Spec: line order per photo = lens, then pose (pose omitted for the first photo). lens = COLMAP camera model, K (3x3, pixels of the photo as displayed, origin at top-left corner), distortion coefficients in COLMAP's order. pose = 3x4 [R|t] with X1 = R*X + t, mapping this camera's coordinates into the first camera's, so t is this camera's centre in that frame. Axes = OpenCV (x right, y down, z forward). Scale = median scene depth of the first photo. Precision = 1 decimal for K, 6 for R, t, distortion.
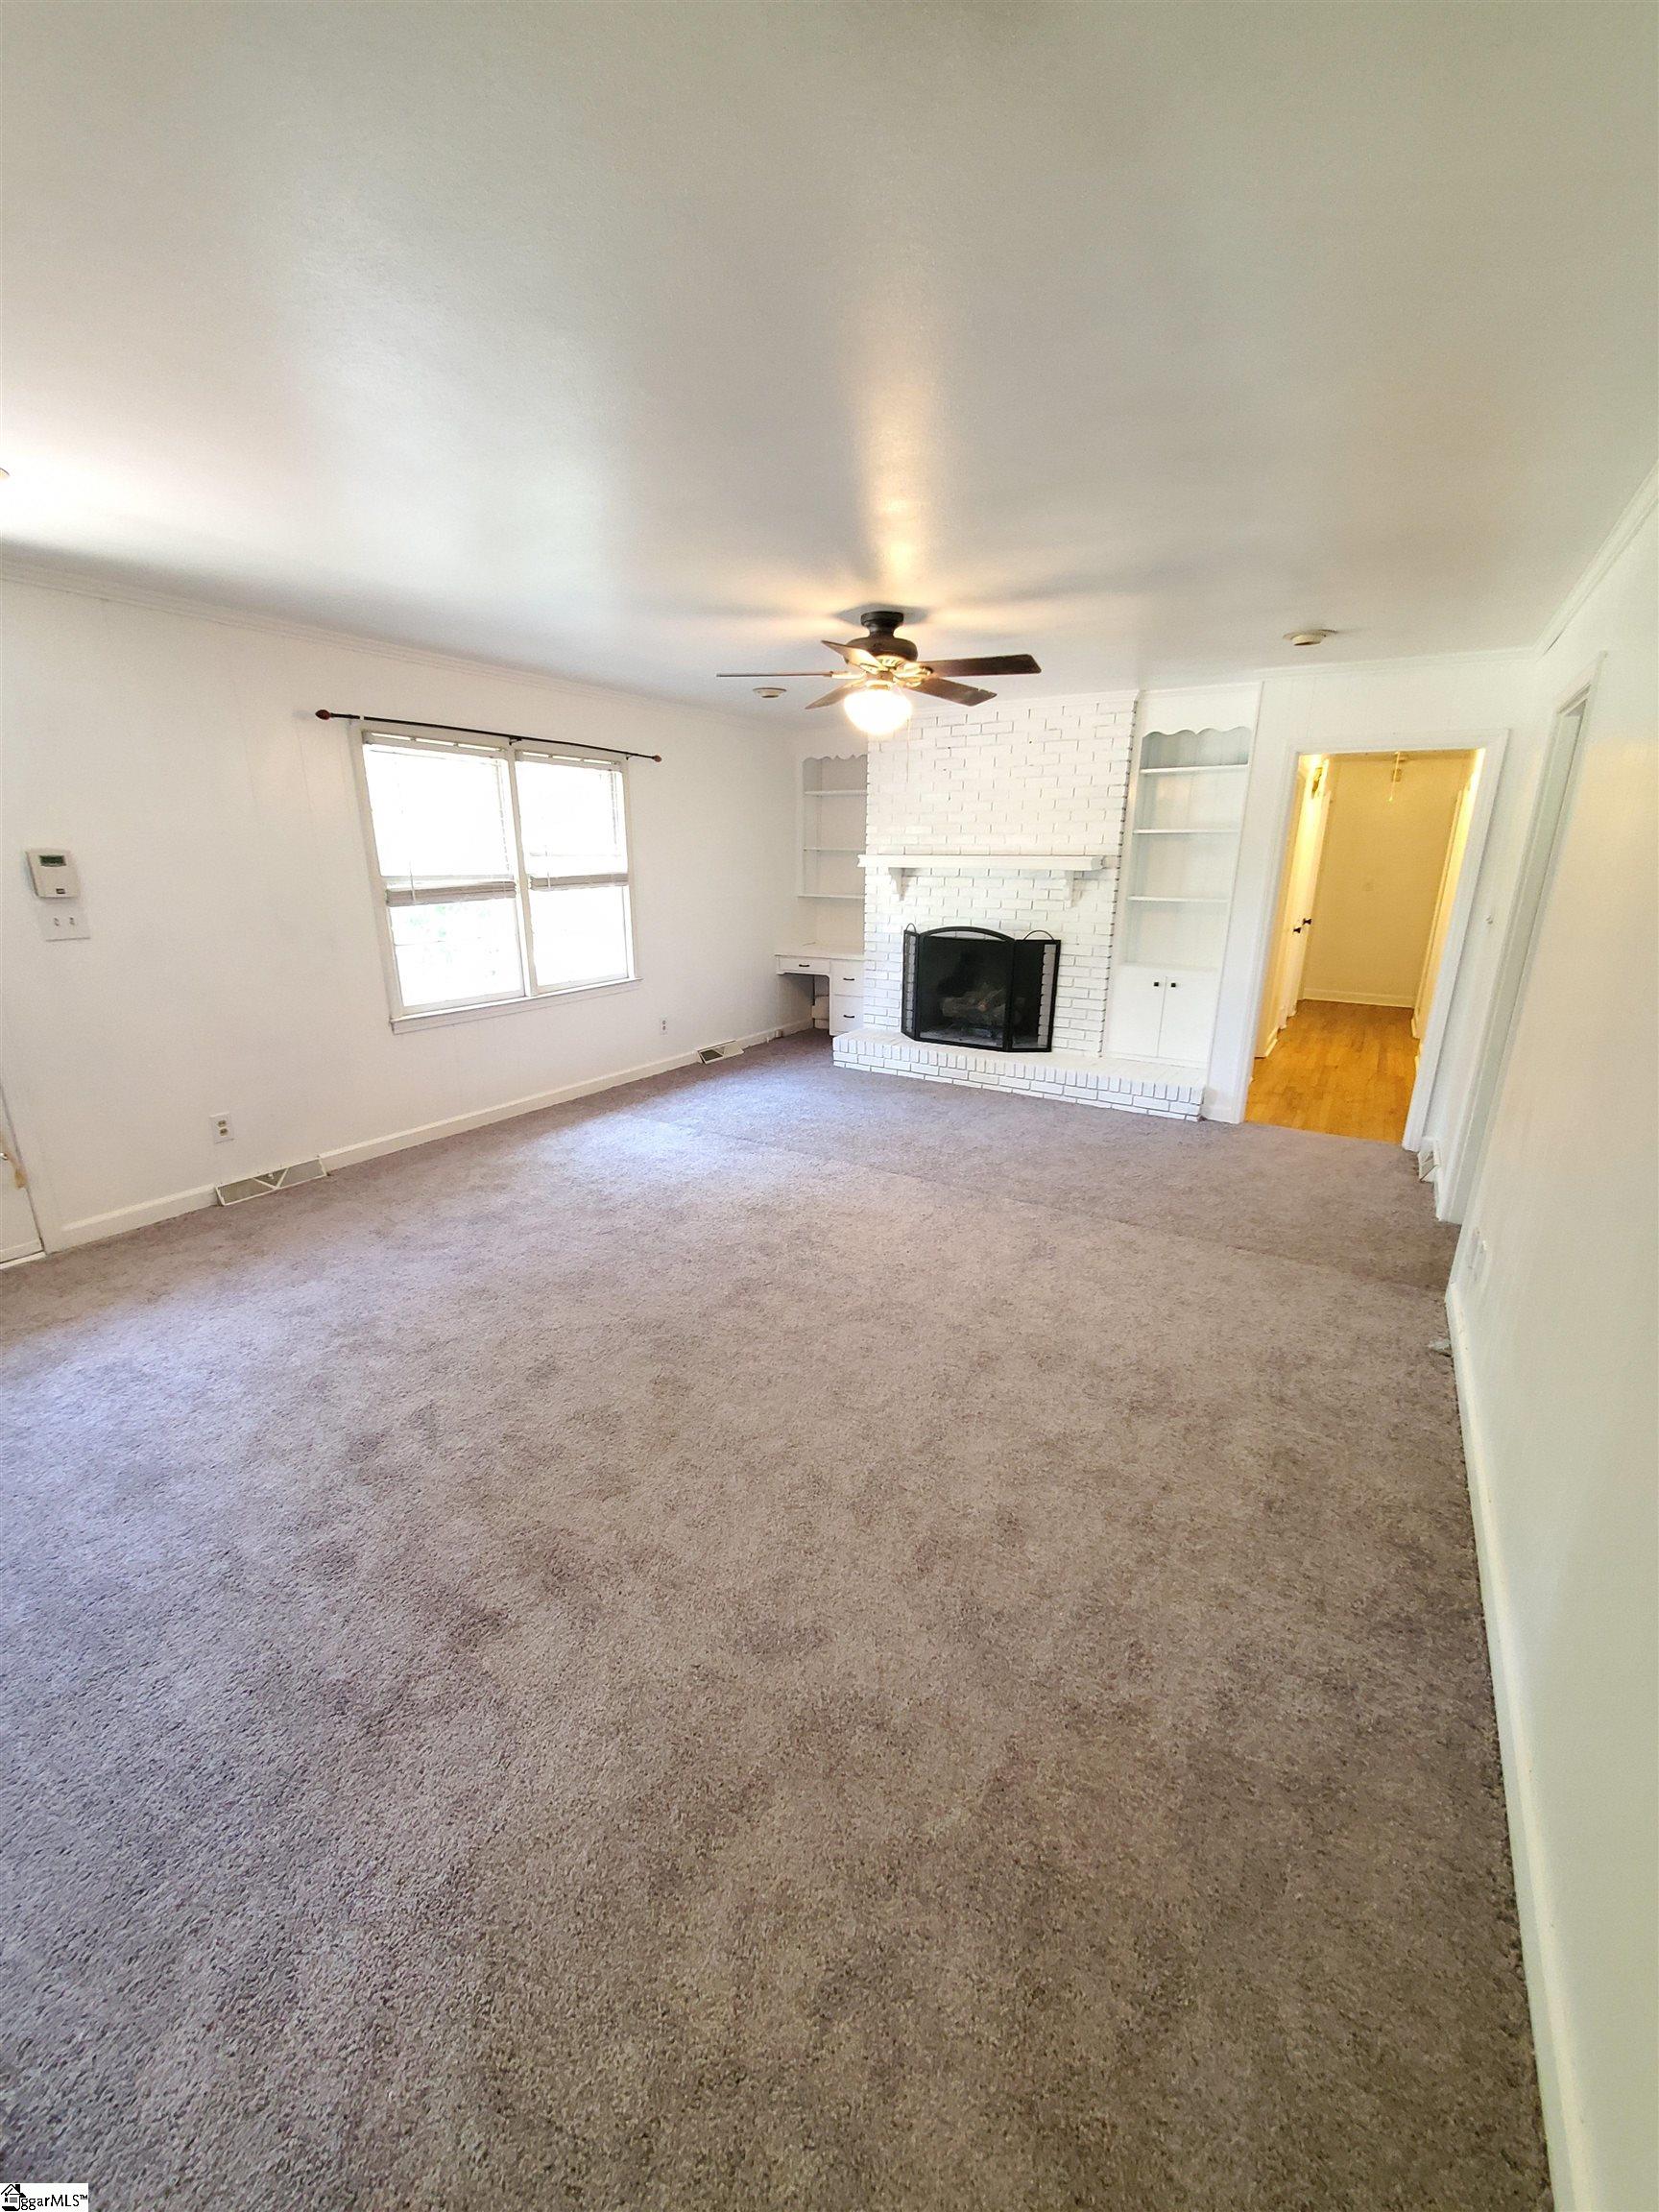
lens RADIAL K [[867.7, 0, 821.5], [0, 867.7, 1103.5], [0, 0, 1]] dist [0.006978, -0.000701]
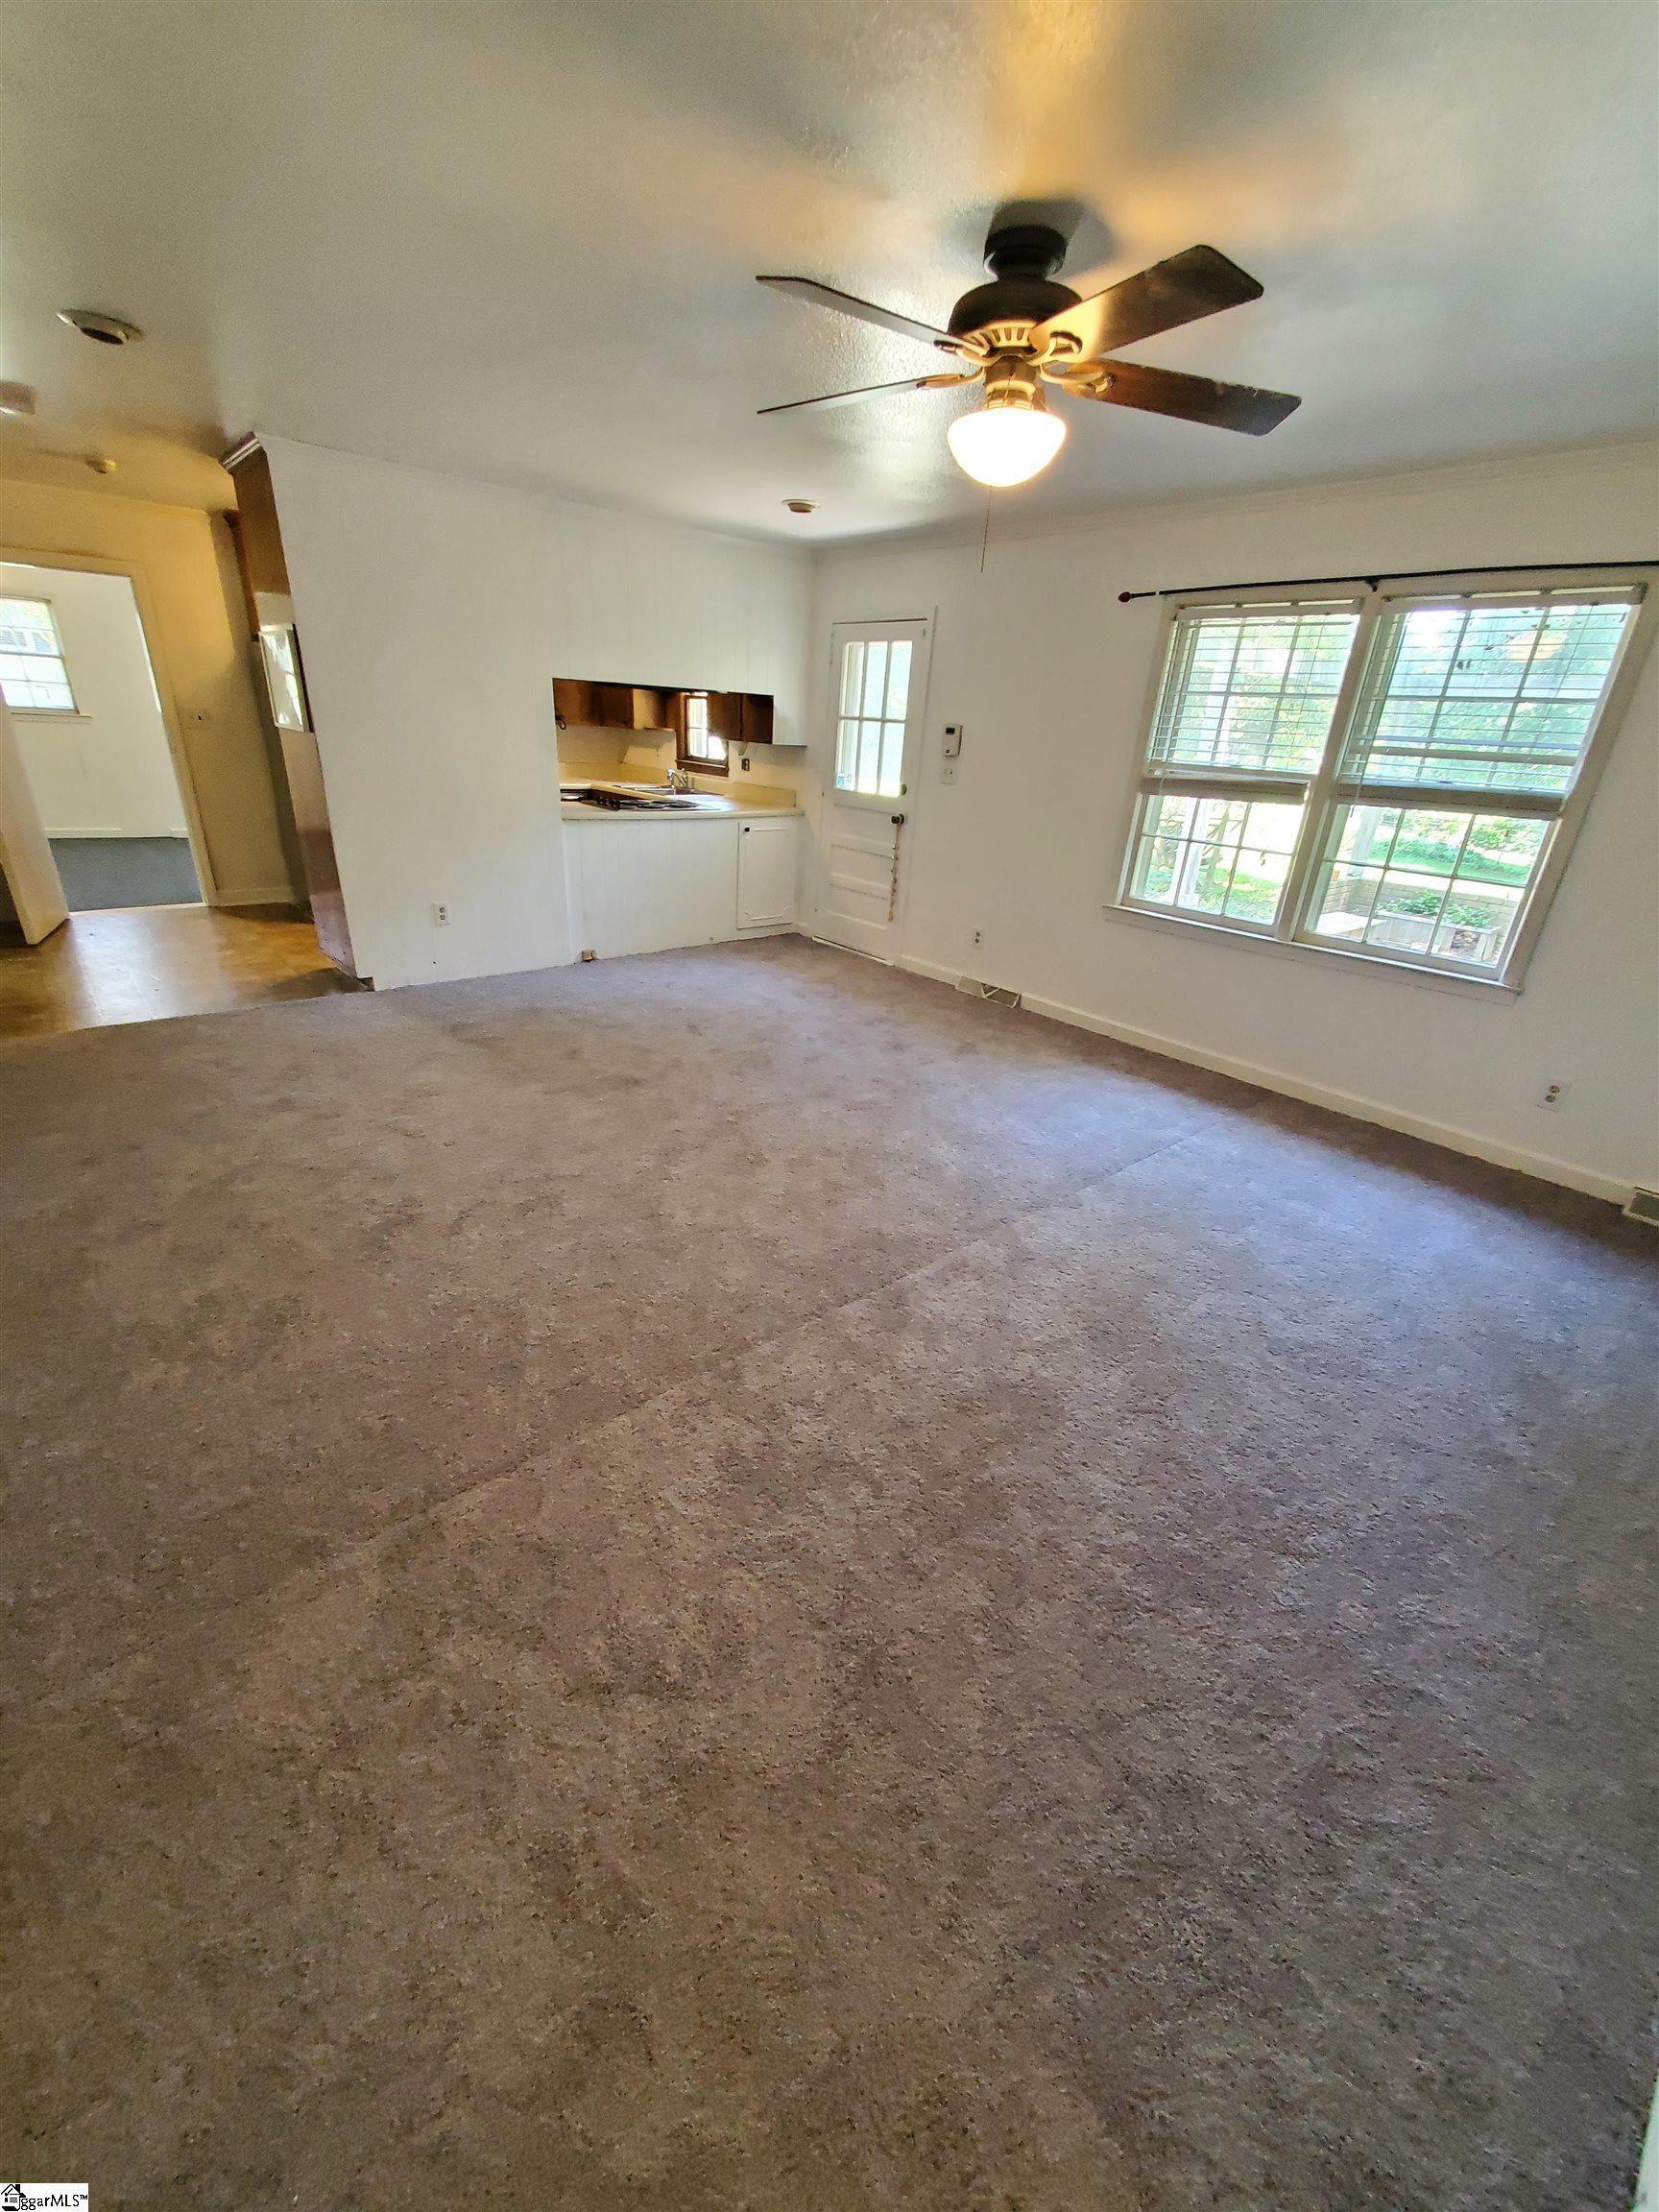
lens RADIAL K [[867.7, 0, 819.8], [0, 867.7, 1099.1], [0, 0, 1]] dist [0.006978, -0.000701]
pose [[-0.276071, 0.371627, -0.886385, 0.616195], [-0.323143, 0.832652, 0.449744, -0.264012], [0.905187, 0.410590, -0.109782, 0.922807]]
